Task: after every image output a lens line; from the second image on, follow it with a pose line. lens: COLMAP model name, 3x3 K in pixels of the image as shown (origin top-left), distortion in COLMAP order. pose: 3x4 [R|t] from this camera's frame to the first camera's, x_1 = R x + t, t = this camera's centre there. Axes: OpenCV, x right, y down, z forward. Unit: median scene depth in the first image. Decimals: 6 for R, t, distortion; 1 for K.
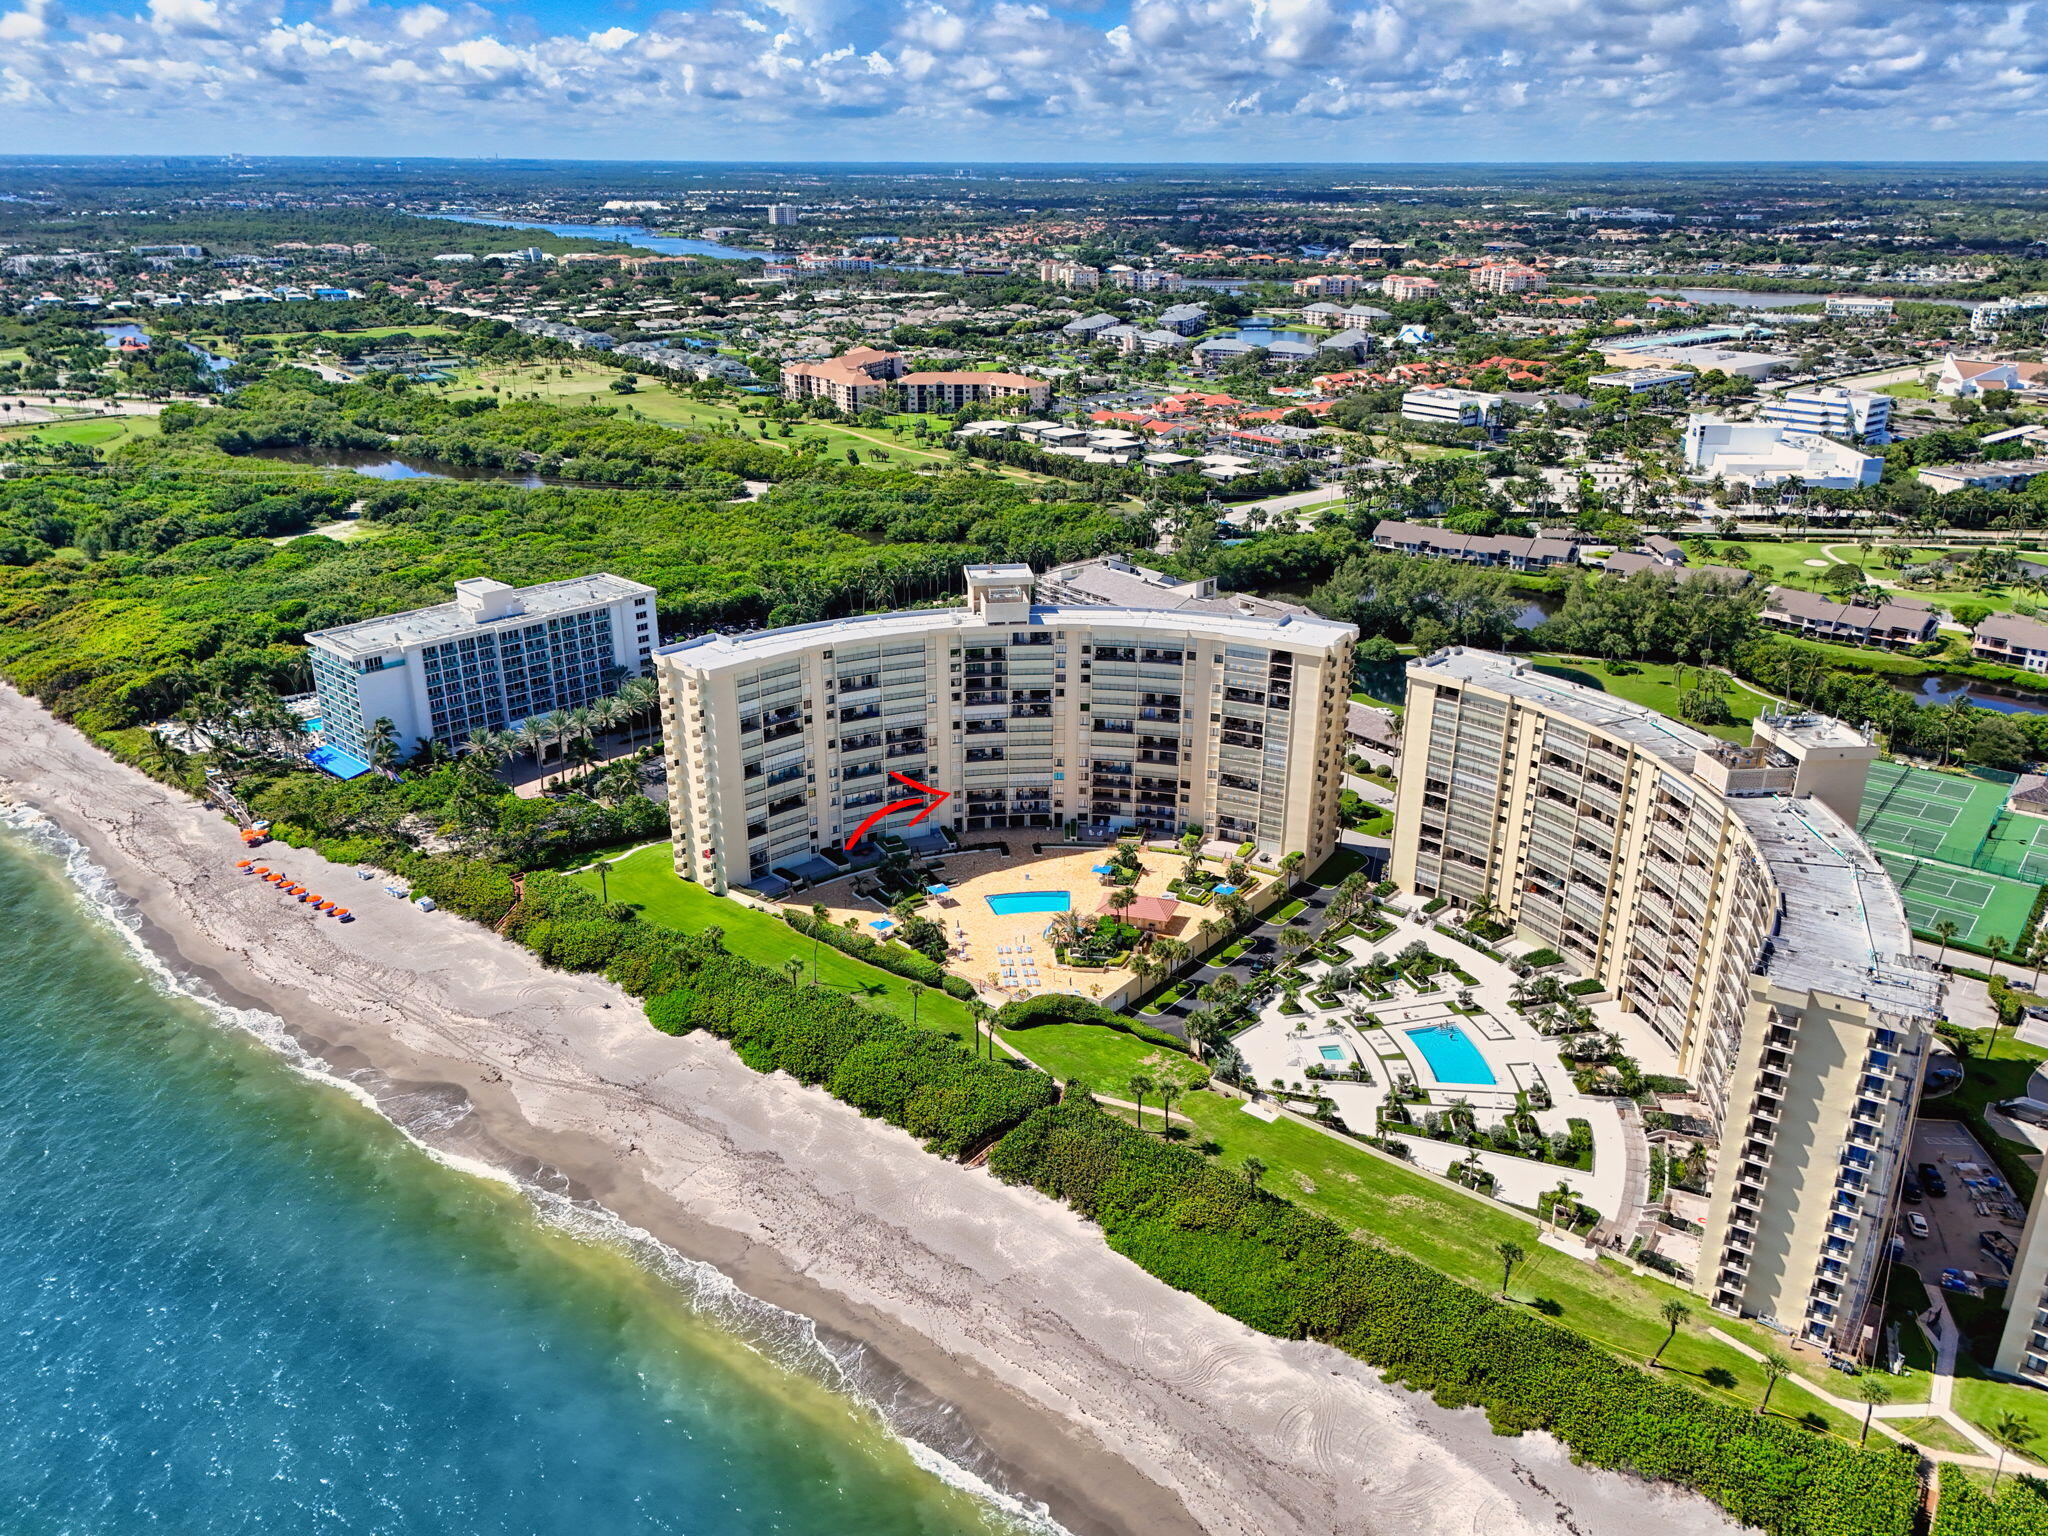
lens RADIAL K [[1542.9, 0, 1024.0], [0, 1542.9, 768.0], [0, 0, 1]] dist [0.066568, -0.053301]
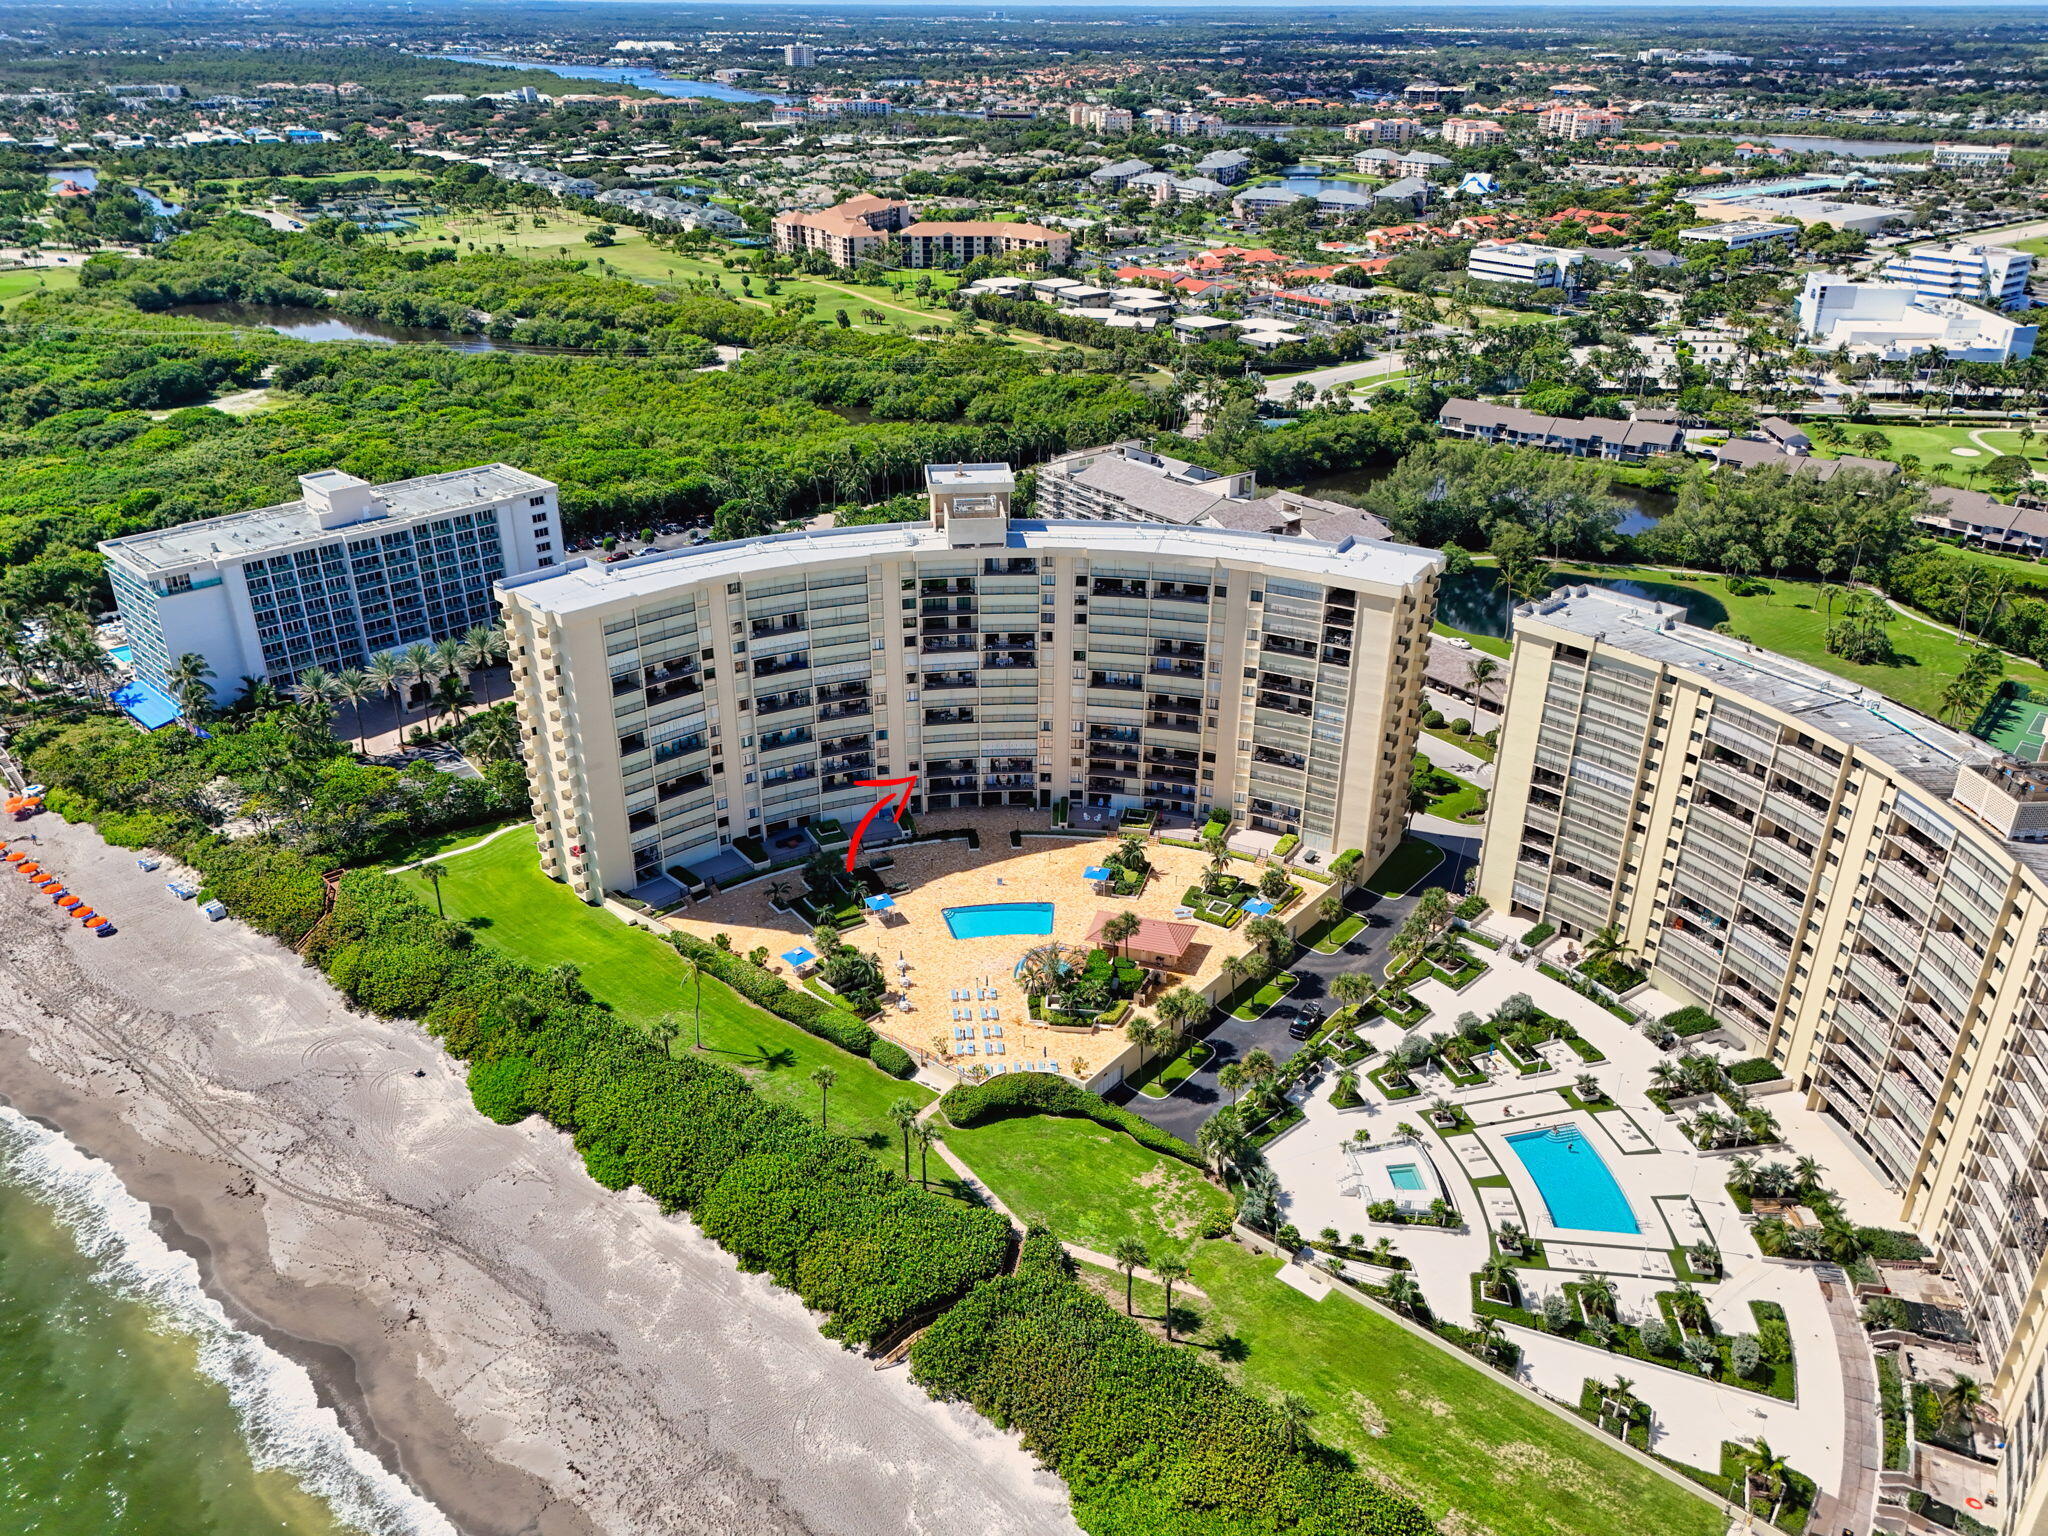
lens RADIAL K [[1542.7, 0, 1028.4], [0, 1542.7, 764.4], [0, 0, 1]] dist [0.056414, -0.041103]
pose [[0.999808, 0.010256, -0.016707, 0.027245], [-0.008869, 0.996665, 0.081121, -0.047103], [0.017483, -0.080957, 0.996564, 0.231193]]
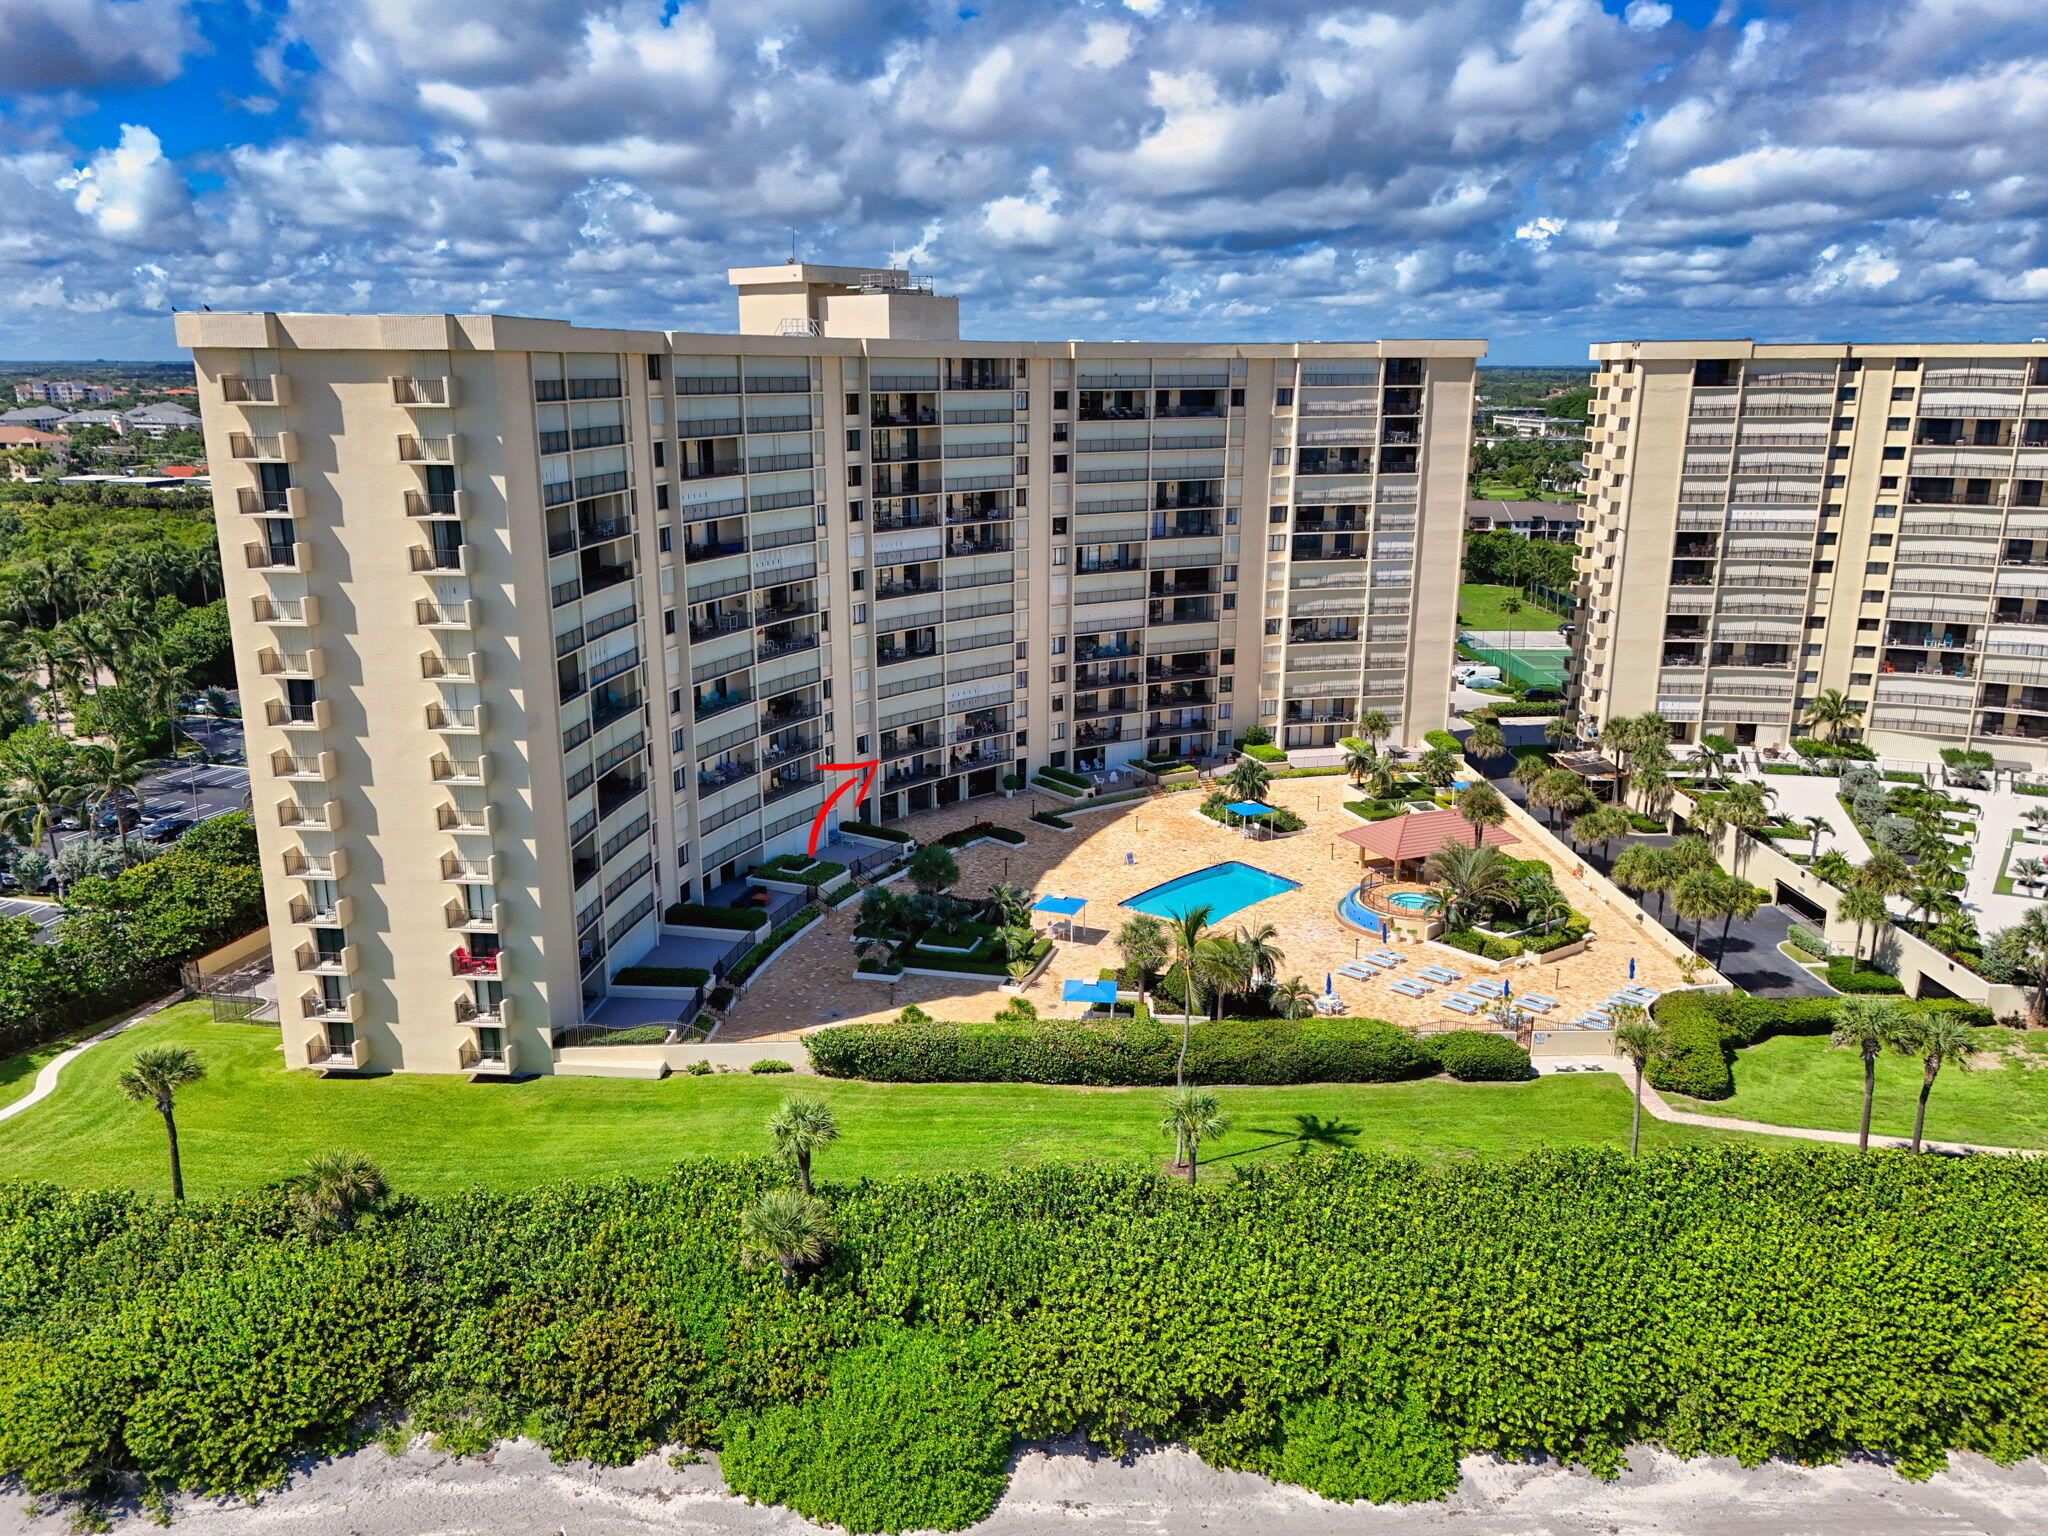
lens RADIAL K [[1542.9, 0, 1024.0], [0, 1542.9, 768.0], [0, 0, 1]] dist [0.066568, -0.053301]
pose [[0.772341, -0.161948, 0.614217, -0.284793], [0.235452, 0.971061, -0.040031, 0.053016], [-0.589959, 0.175537, 0.788121, 0.623354]]
